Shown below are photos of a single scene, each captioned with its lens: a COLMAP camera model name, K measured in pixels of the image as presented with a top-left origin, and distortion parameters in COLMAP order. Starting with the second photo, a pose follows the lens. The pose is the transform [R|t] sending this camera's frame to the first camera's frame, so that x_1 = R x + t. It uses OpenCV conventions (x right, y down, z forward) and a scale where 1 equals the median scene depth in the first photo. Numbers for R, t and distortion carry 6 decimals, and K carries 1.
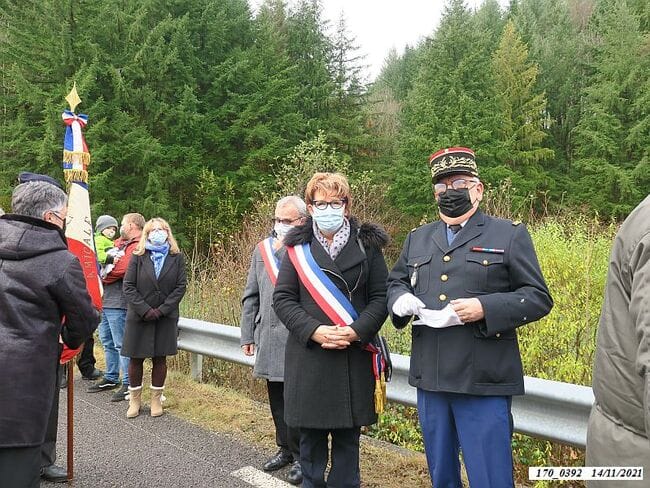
lens RADIAL K [[507.1, 0, 325.0], [0, 507.1, 244.0], [0, 0, 1]] dist [-0.012104, 0.001469]
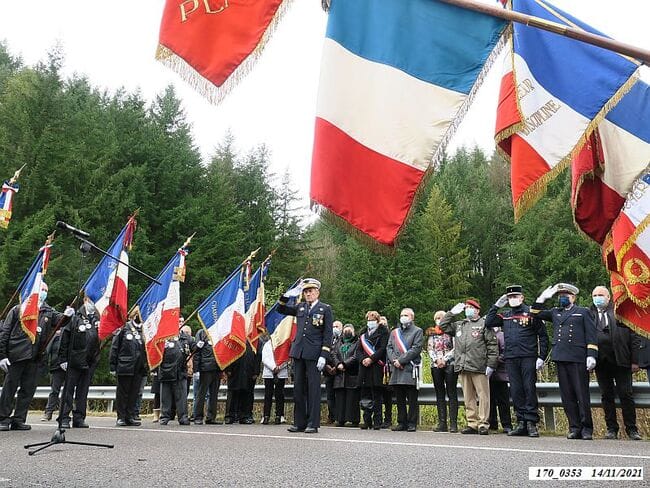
lens RADIAL K [[558.1, 0, 325.0], [0, 558.1, 244.0], [0, 0, 1]] dist [-0.009468, 0.005662]
pose [[0.992259, 0.044552, 0.115922, -0.021071], [-0.012692, 0.964929, -0.262204, 0.020079], [-0.123538, 0.258703, 0.958025, -0.147244]]
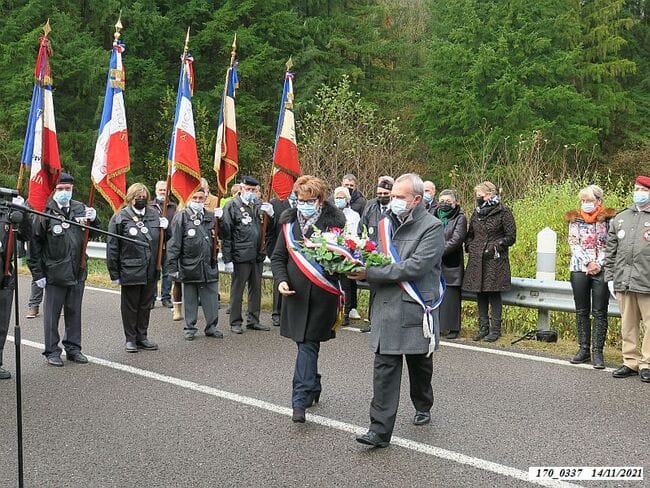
lens RADIAL K [[754.1, 0, 325.0], [0, 754.1, 244.0], [0, 0, 1]] dist [-0.003895, 0.002936]
pose [[0.999921, -0.001306, 0.012477, -0.019514], [0.000316, 0.996877, 0.078972, -0.007028], [-0.012541, -0.078962, 0.996799, -0.128469]]
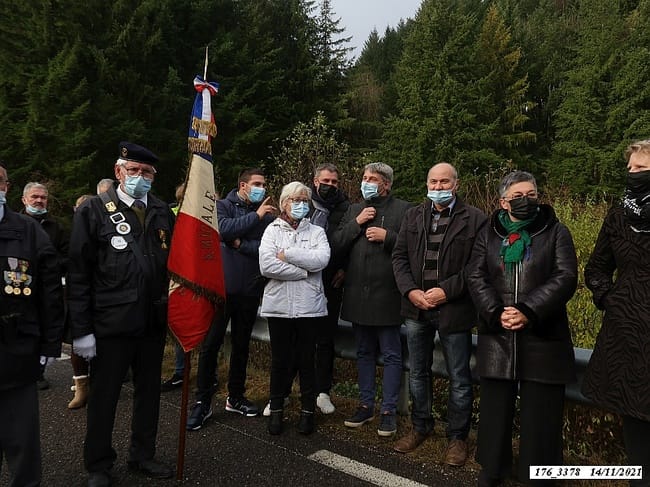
lens RADIAL K [[500.7, 0, 320.8], [0, 500.7, 242.4], [0, 0, 1]] dist [-0.001208, -0.000022]
pose [[0.999408, -0.007336, 0.033607, -0.015468], [0.006336, 0.999537, 0.029758, 0.000701], [-0.033809, -0.029527, 0.998992, 0.003516]]
